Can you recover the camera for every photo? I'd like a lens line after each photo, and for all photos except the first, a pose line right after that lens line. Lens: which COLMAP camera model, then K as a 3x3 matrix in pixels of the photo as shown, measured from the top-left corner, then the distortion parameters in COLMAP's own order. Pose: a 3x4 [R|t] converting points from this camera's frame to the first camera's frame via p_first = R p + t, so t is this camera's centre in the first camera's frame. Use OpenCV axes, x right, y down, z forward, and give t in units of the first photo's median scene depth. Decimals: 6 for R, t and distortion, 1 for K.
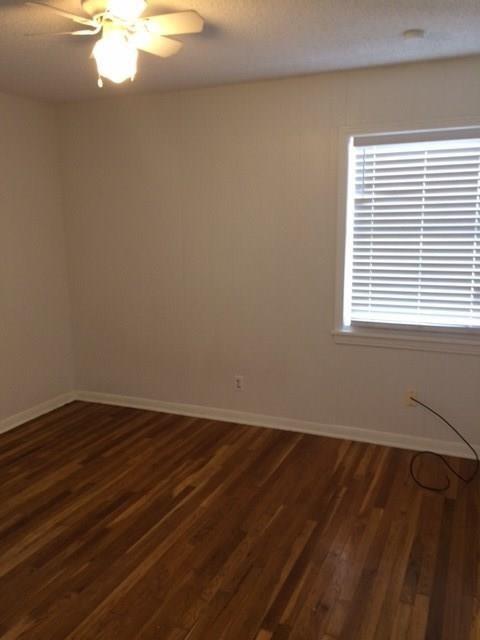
lens RADIAL K [[554.3, 0, 240.0], [0, 554.3, 320.0], [0, 0, 1]] dist [0.033337, -0.002375]
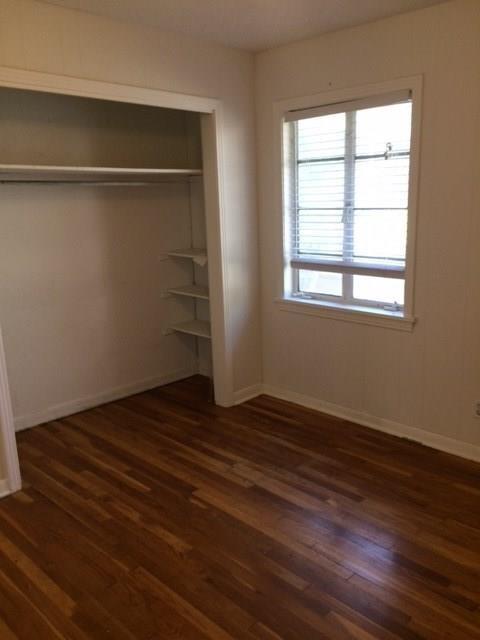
lens RADIAL K [[554.3, 0, 240.0], [0, 554.3, 320.0], [0, 0, 1]] dist [0.033337, -0.002375]
pose [[-0.361973, 0.218926, -0.906116, 0.454002], [-0.134206, 0.949666, 0.283061, -0.211726], [0.922477, 0.224067, -0.314372, 1.240850]]
